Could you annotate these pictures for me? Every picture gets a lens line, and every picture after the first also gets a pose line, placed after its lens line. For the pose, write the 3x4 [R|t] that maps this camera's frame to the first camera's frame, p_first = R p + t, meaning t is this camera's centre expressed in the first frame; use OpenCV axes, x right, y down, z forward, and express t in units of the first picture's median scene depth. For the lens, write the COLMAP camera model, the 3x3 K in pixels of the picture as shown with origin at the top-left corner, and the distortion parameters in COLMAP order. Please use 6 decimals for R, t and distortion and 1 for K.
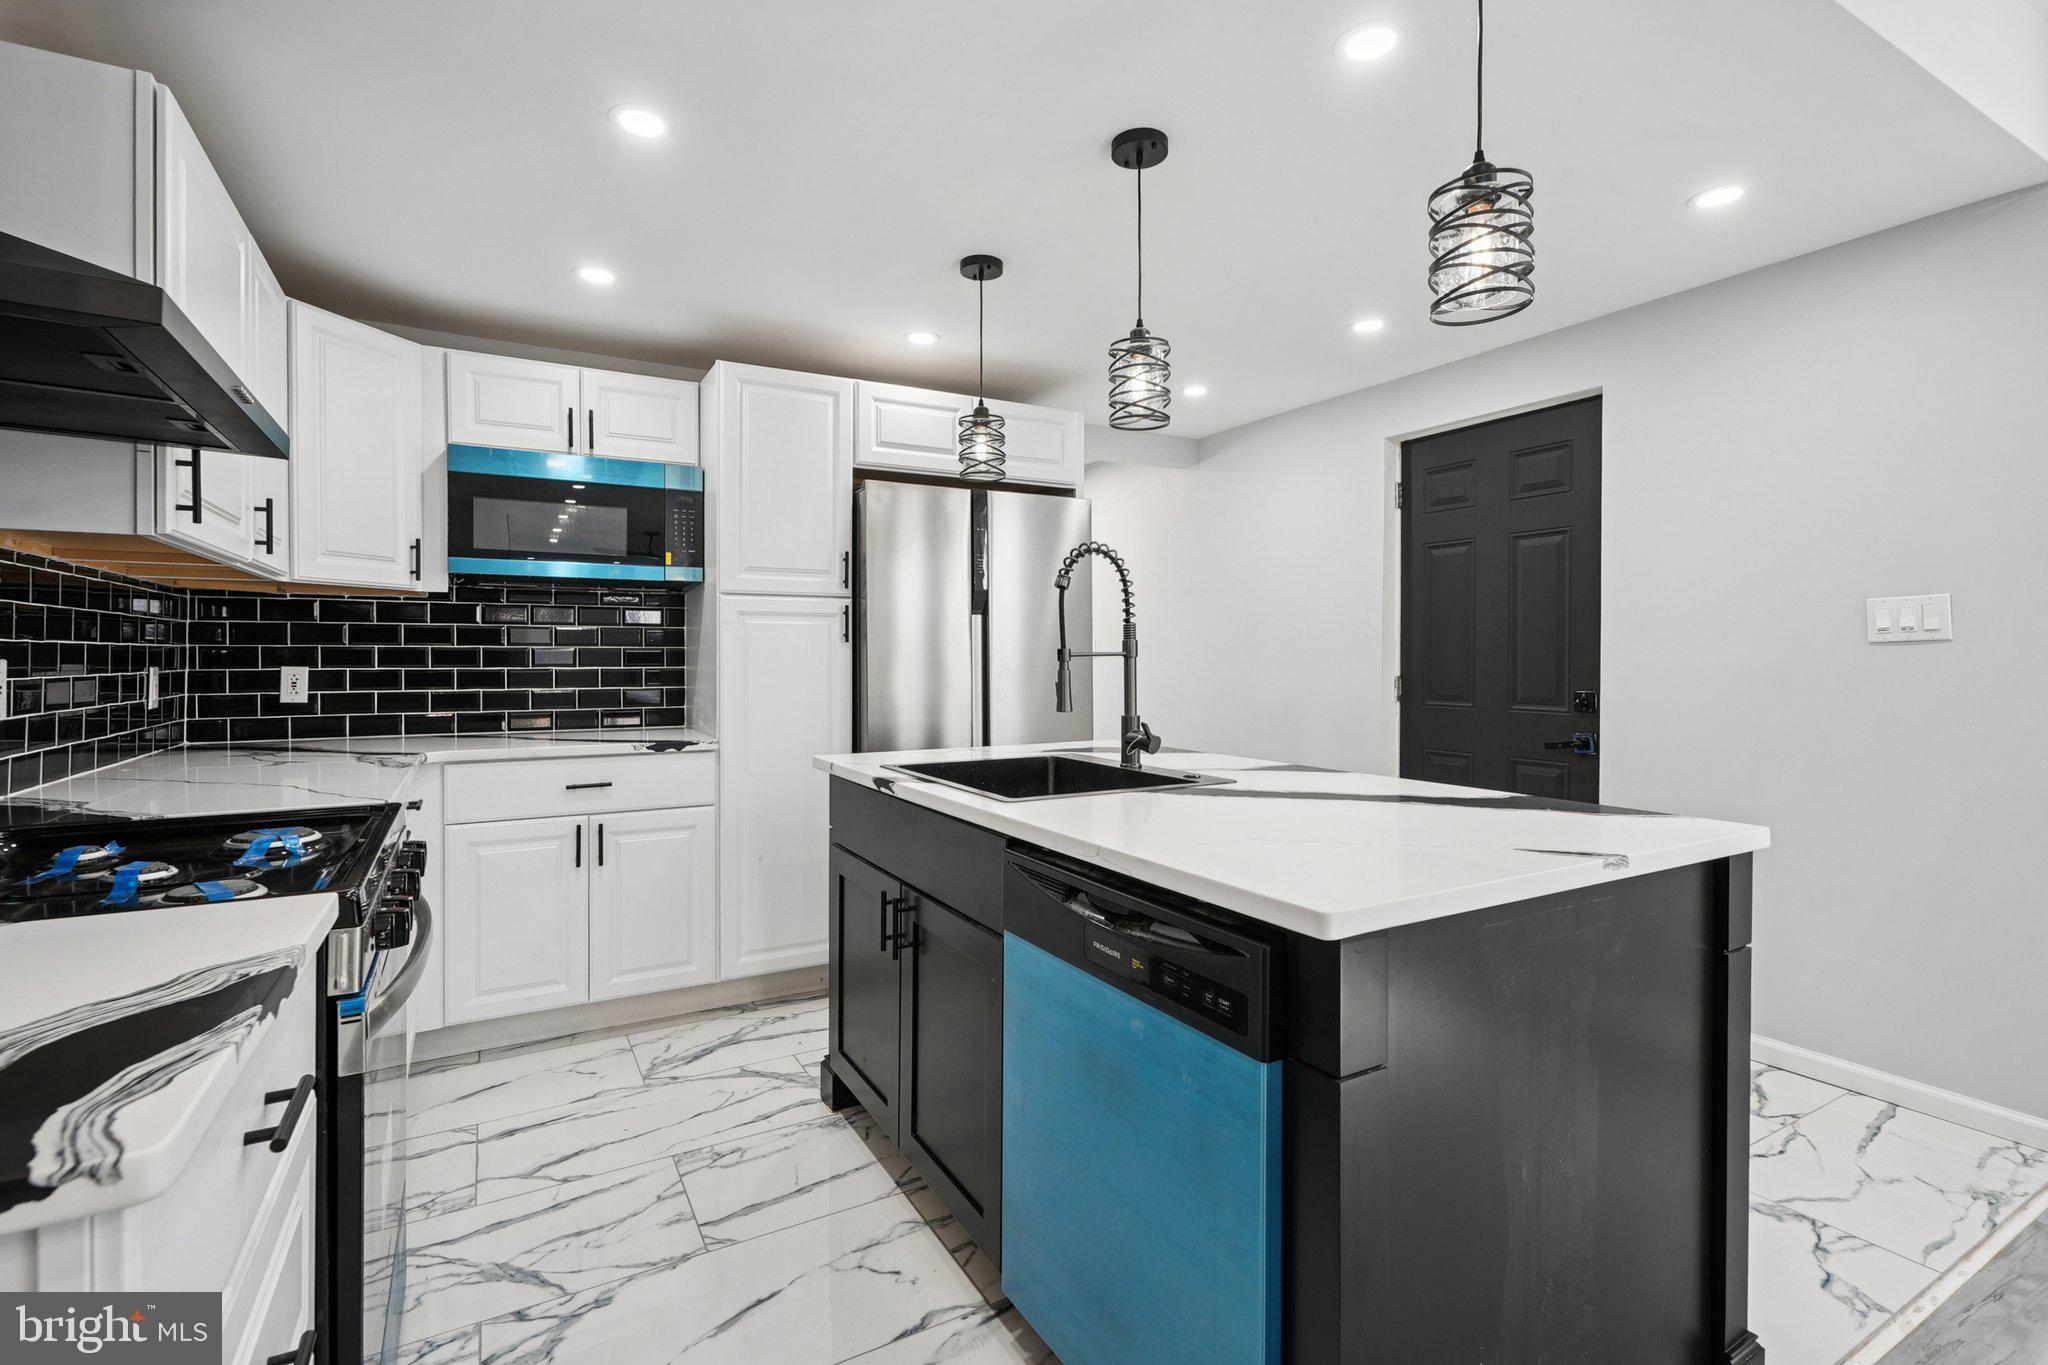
lens RADIAL K [[937.3, 0, 1009.8], [0, 937.3, 661.5], [0, 0, 1]] dist [-0.002753, -0.000400]
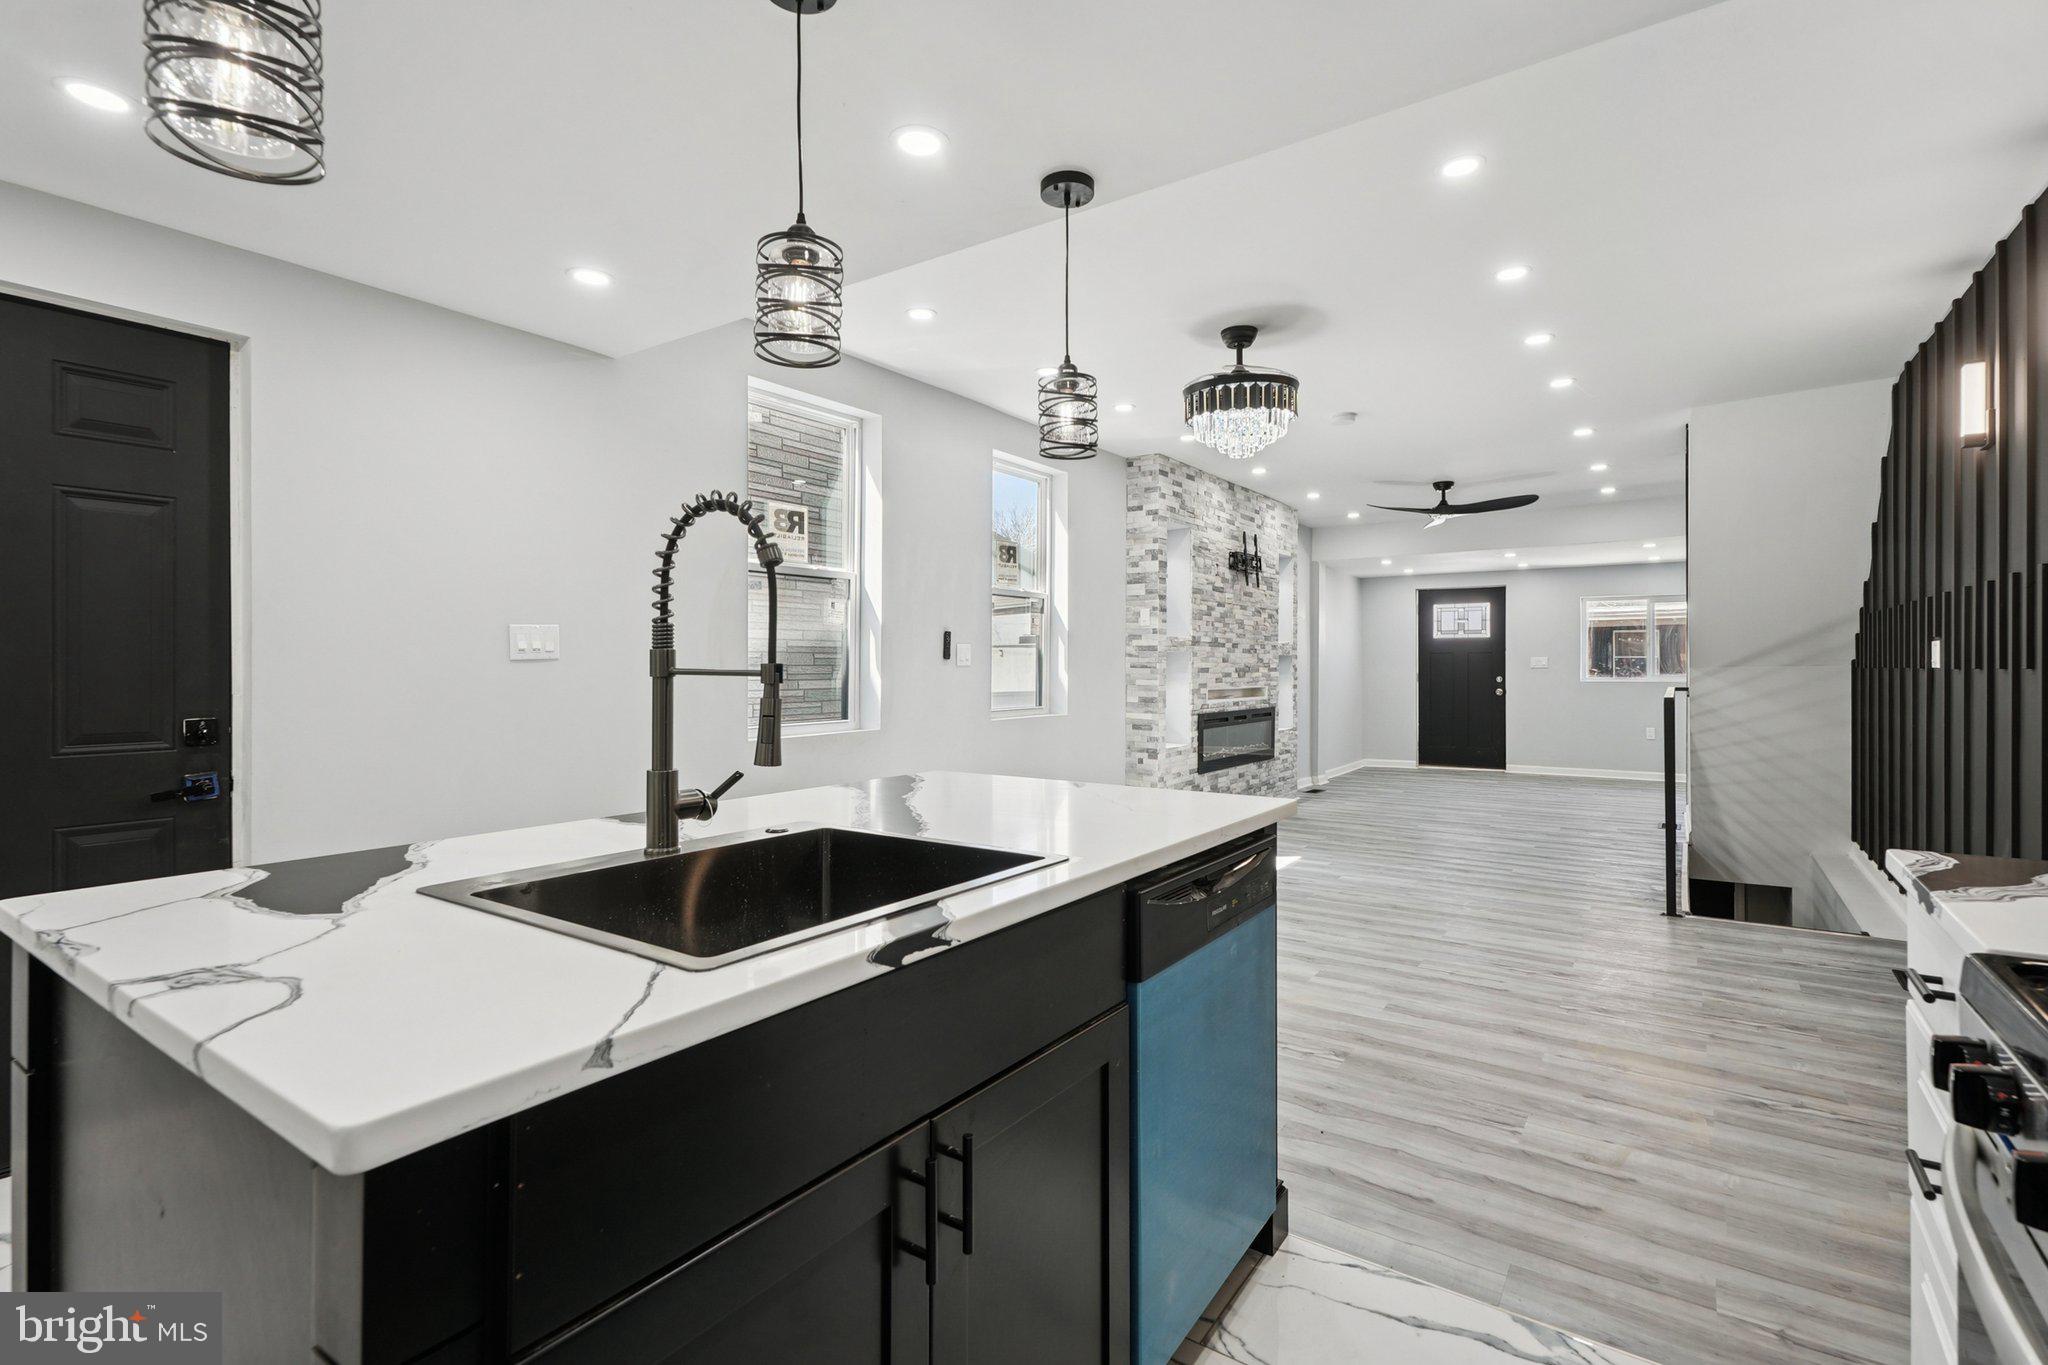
lens RADIAL K [[937.3, 0, 1031.8], [0, 937.3, 669.4], [0, 0, 1]] dist [-0.002753, -0.000400]
pose [[-0.438693, -0.000086, 0.898637, -0.399077], [0.005551, 0.999981, 0.002805, -0.007664], [-0.898620, 0.006218, -0.438684, 0.784236]]
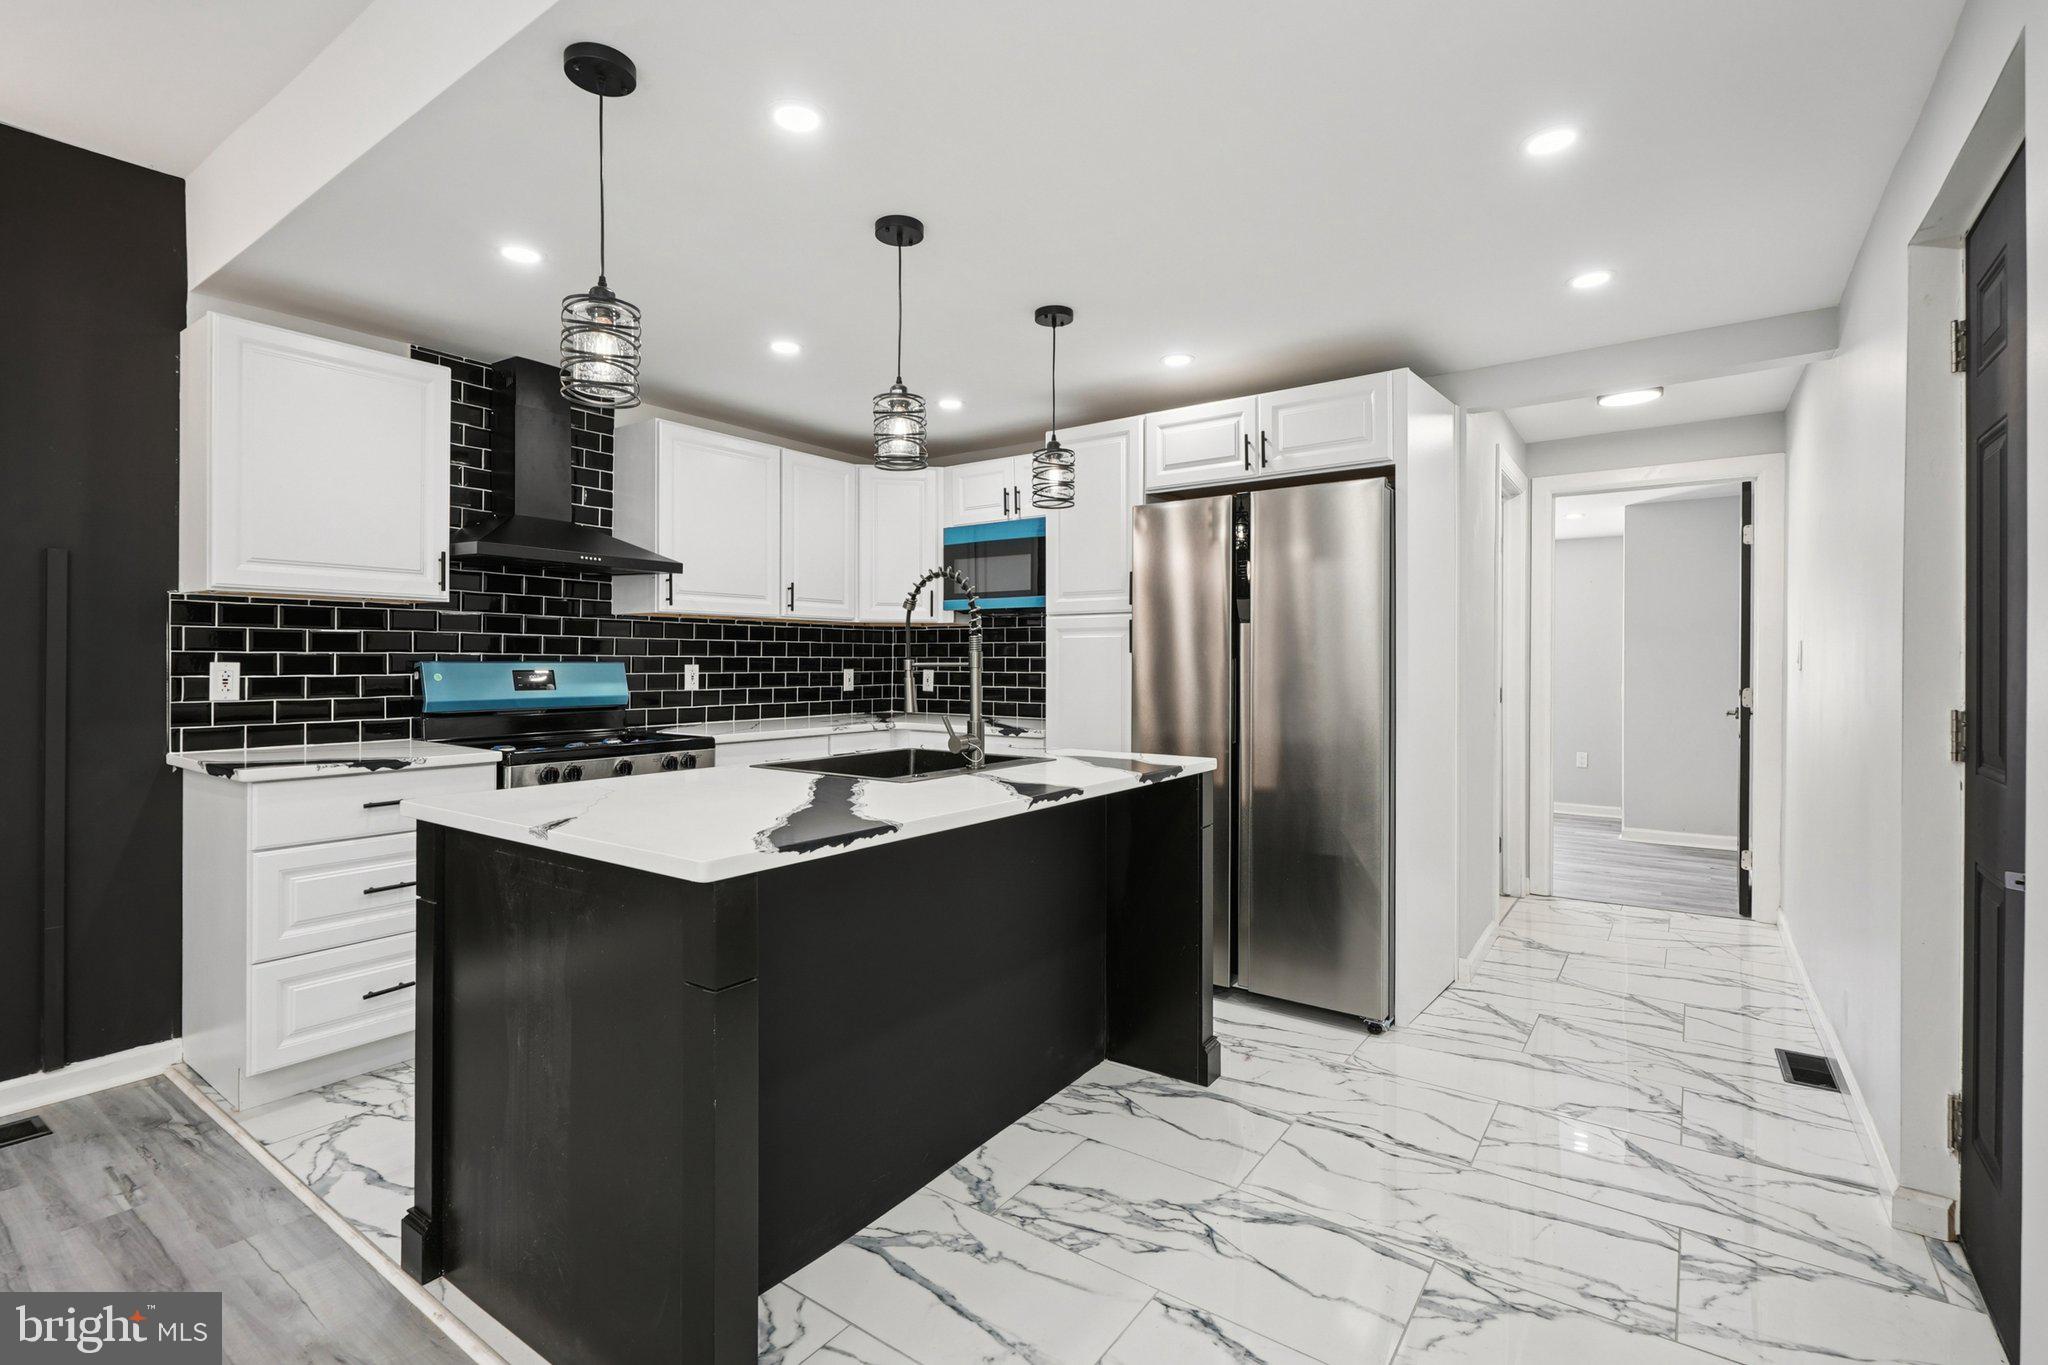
lens RADIAL K [[937.3, 0, 1016.8], [0, 937.3, 666.4], [0, 0, 1]] dist [-0.002753, -0.000400]
pose [[0.419358, 0.006577, -0.907797, 0.856620], [-0.007260, 0.999966, 0.003891, -0.008356], [0.907792, 0.004959, 0.419391, 0.445029]]
